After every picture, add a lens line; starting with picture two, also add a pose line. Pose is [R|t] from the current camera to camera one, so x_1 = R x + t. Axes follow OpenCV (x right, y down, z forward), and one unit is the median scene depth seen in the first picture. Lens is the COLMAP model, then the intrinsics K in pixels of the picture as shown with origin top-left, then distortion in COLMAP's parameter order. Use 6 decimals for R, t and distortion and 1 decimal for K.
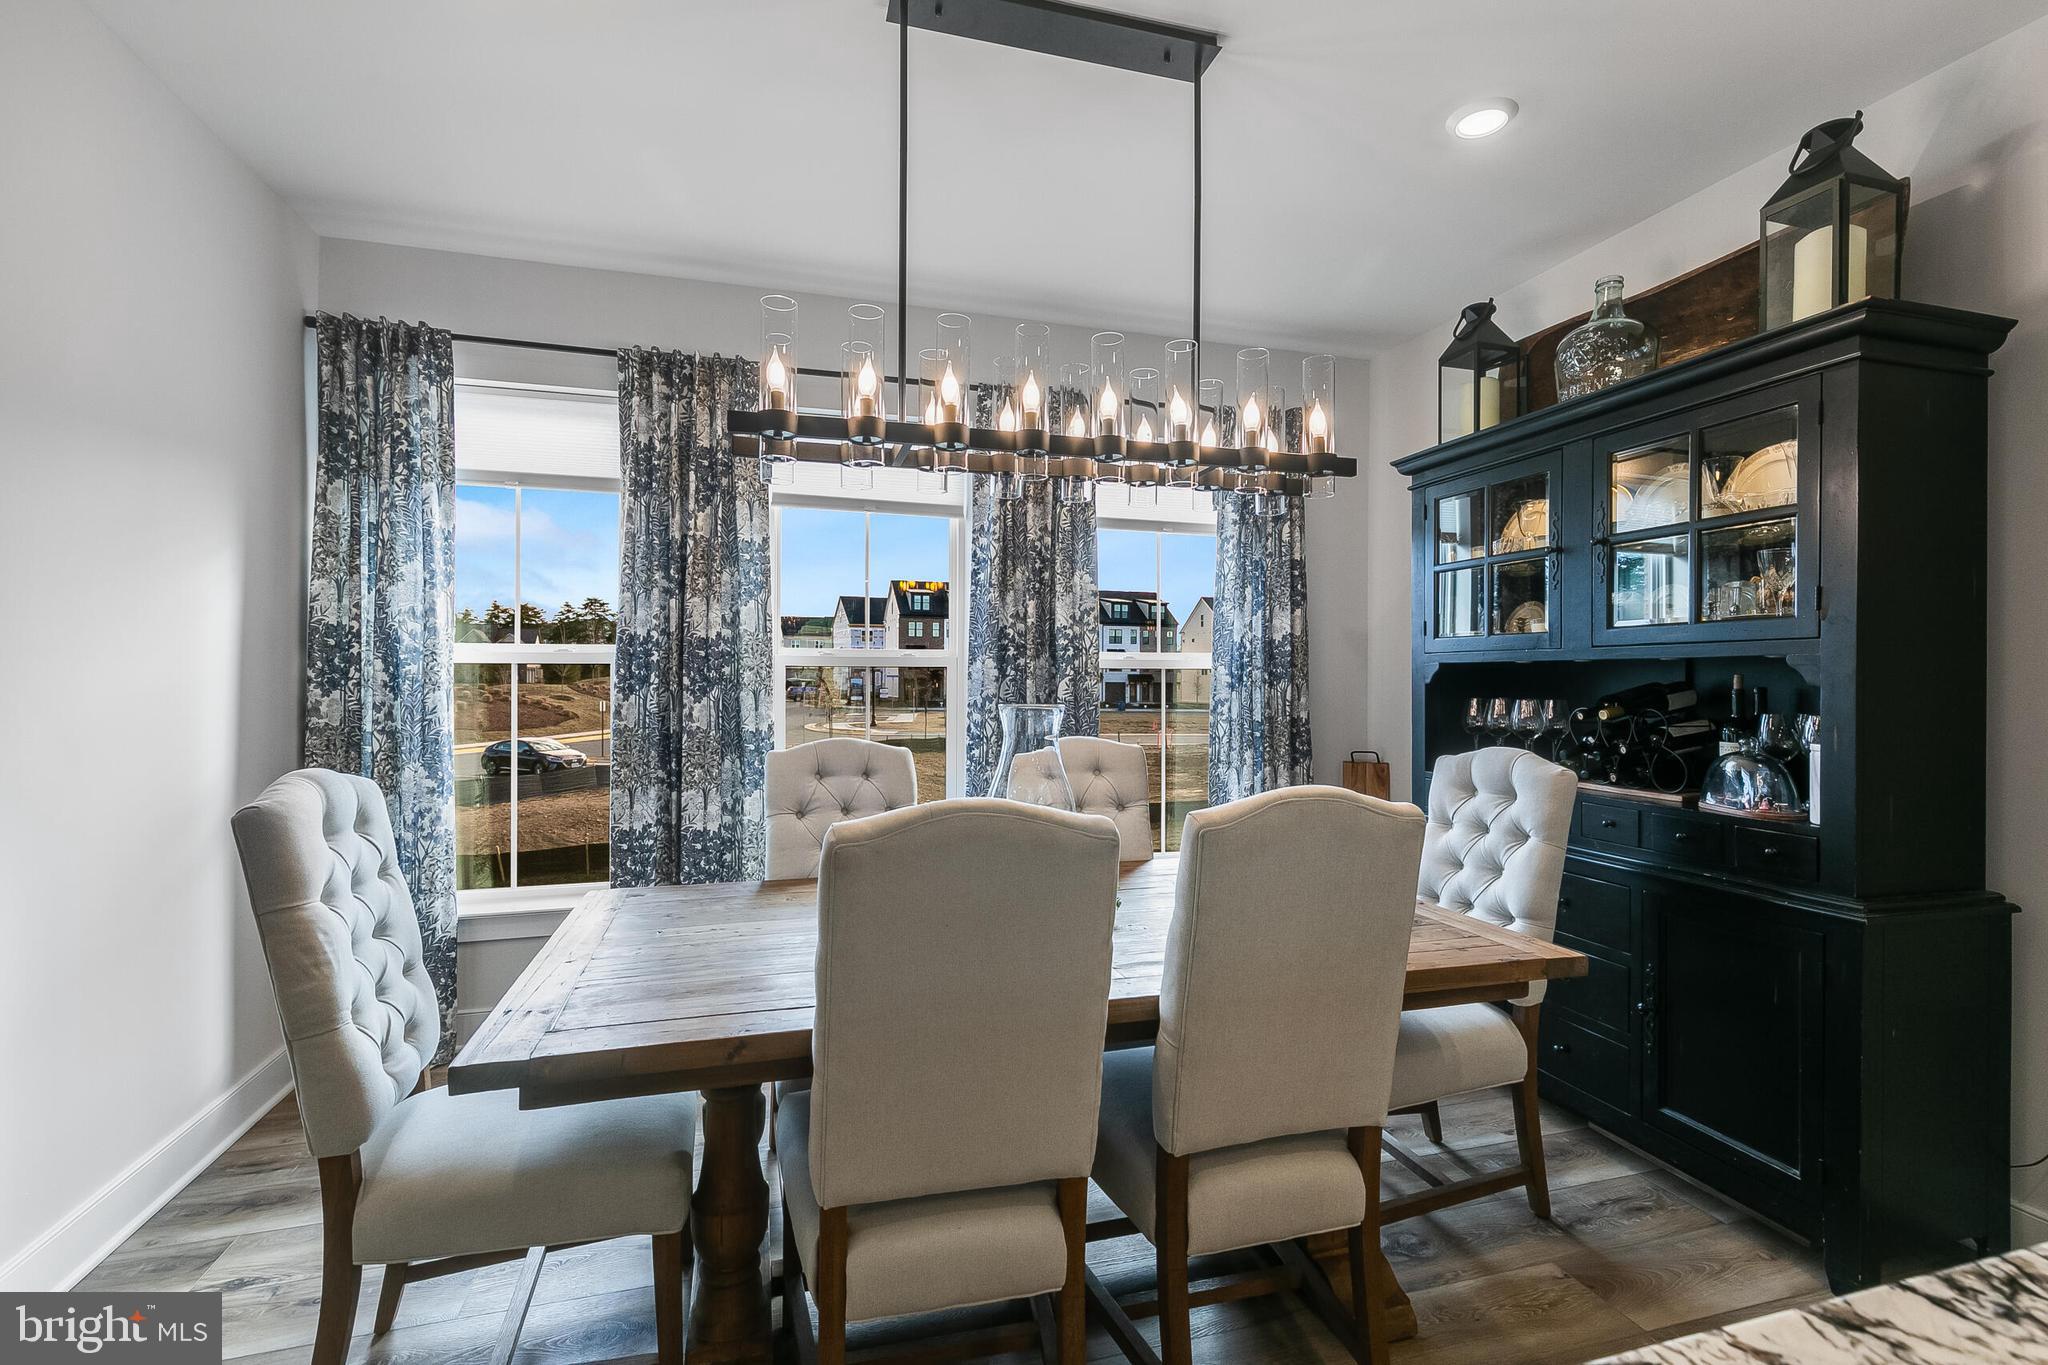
lens RADIAL K [[929.6, 0, 1024.0], [0, 929.6, 677.8], [0, 0, 1]] dist [0.009022, -0.001280]
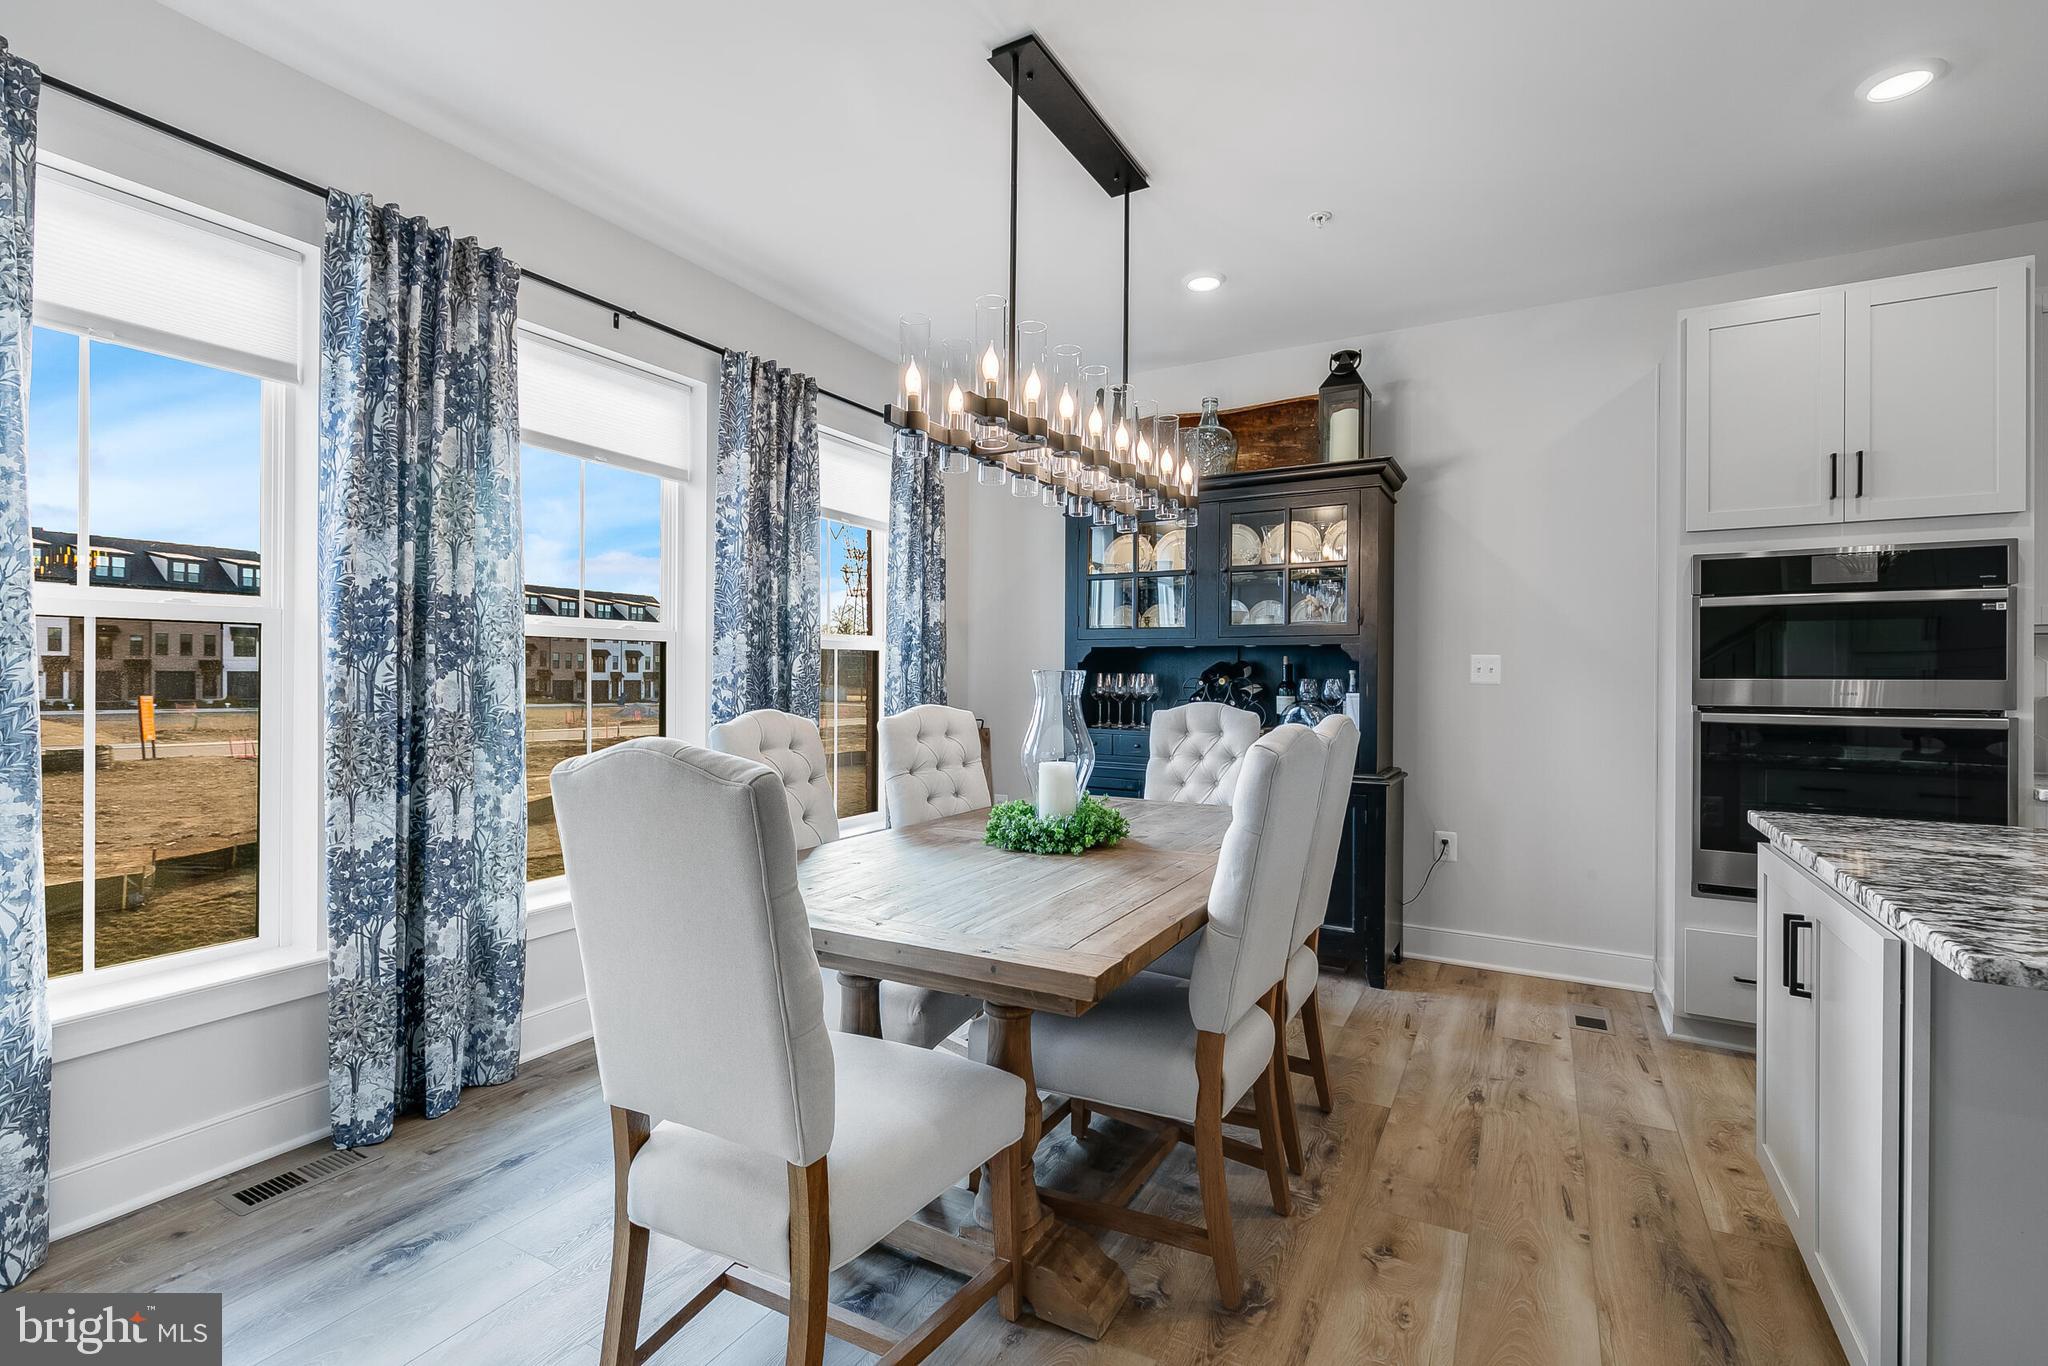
lens RADIAL K [[929.6, 0, 1026.7], [0, 929.6, 673.5], [0, 0, 1]] dist [0.009022, -0.001280]
pose [[0.709202, 0.001528, 0.705004, -0.557672], [-0.004504, 0.999987, 0.002364, 0.018965], [-0.704991, -0.004852, 0.709200, 0.102290]]
